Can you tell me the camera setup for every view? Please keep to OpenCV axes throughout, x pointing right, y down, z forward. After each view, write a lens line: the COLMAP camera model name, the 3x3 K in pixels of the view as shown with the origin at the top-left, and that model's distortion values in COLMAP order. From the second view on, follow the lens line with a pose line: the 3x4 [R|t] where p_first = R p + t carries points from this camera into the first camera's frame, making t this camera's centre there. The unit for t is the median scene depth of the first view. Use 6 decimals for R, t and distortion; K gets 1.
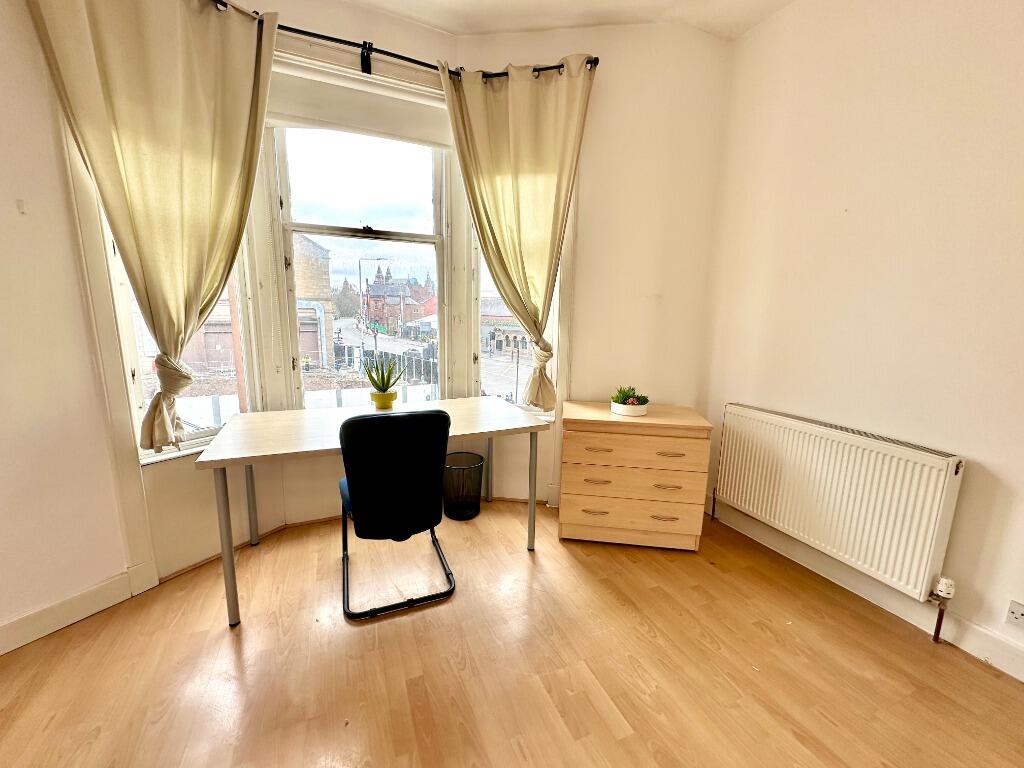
lens RADIAL K [[407.0, 0, 509.3], [0, 407.0, 382.7], [0, 0, 1]] dist [0.000629, -0.000076]
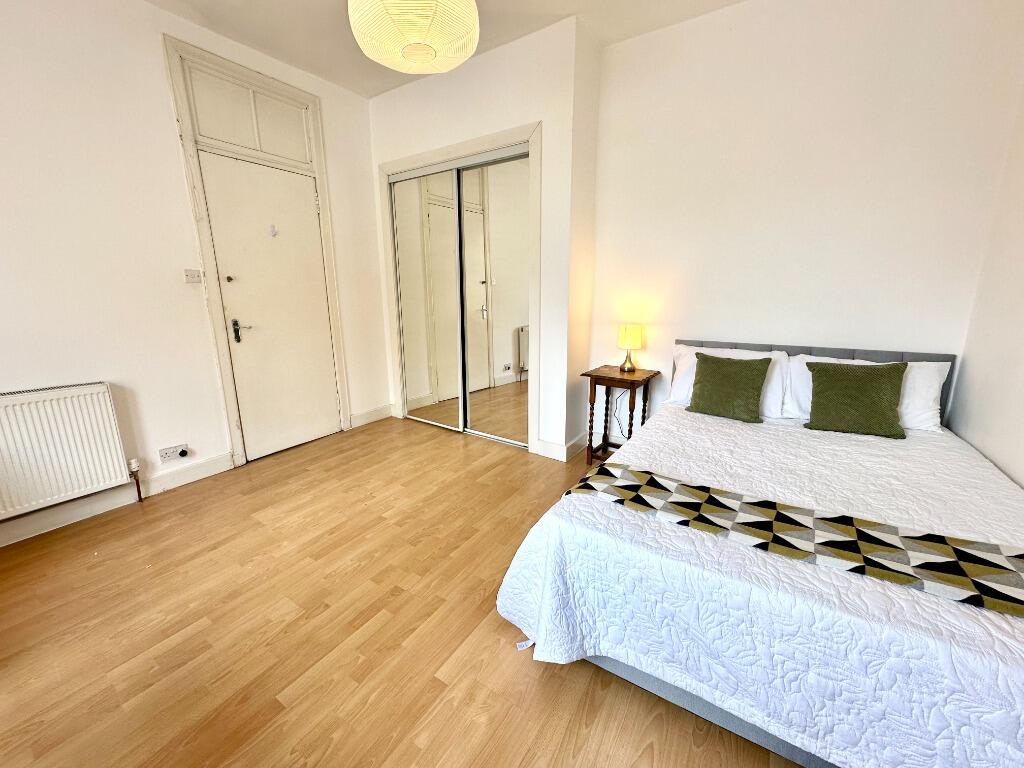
lens RADIAL K [[407.0, 0, 509.3], [0, 407.0, 382.7], [0, 0, 1]] dist [0.000629, -0.000076]
pose [[-0.557495, -0.197910, 0.806245, -0.771486], [0.136807, 0.935990, 0.324356, -0.080175], [-0.818830, 0.291127, -0.494734, 0.440869]]
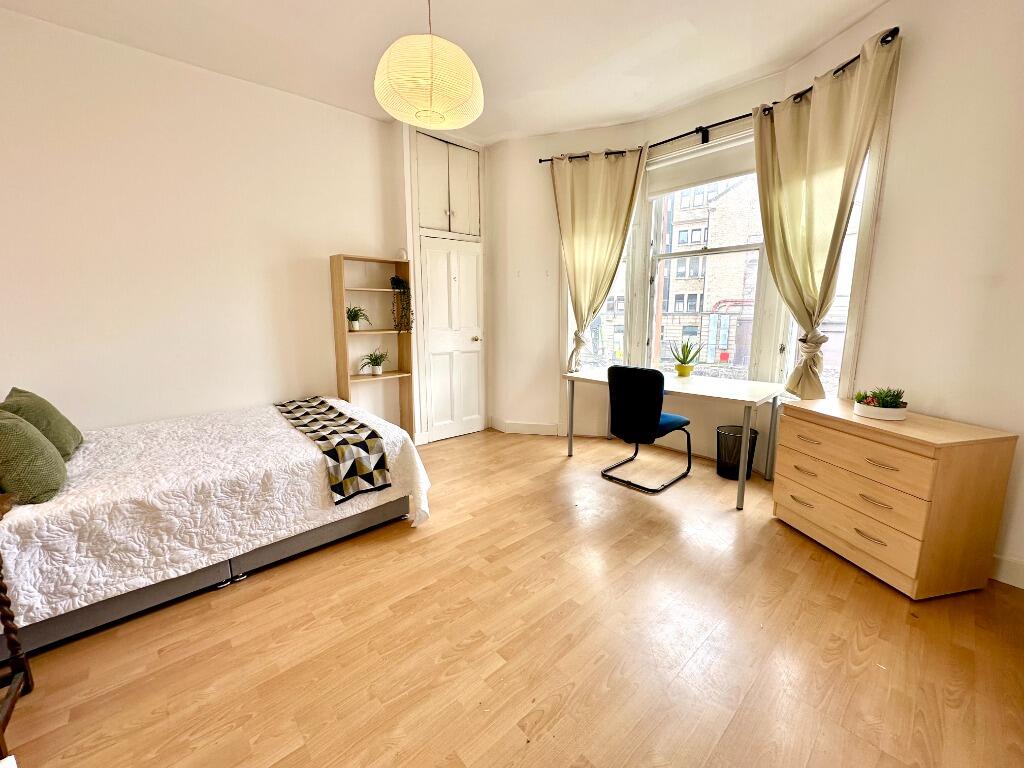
lens RADIAL K [[407.0, 0, 509.3], [0, 407.0, 382.7], [0, 0, 1]] dist [0.000629, -0.000076]
pose [[0.321680, 0.144034, -0.935829, 1.082938], [-0.141751, 0.984549, 0.102807, 0.030943], [0.936178, 0.099584, 0.337127, -0.064883]]
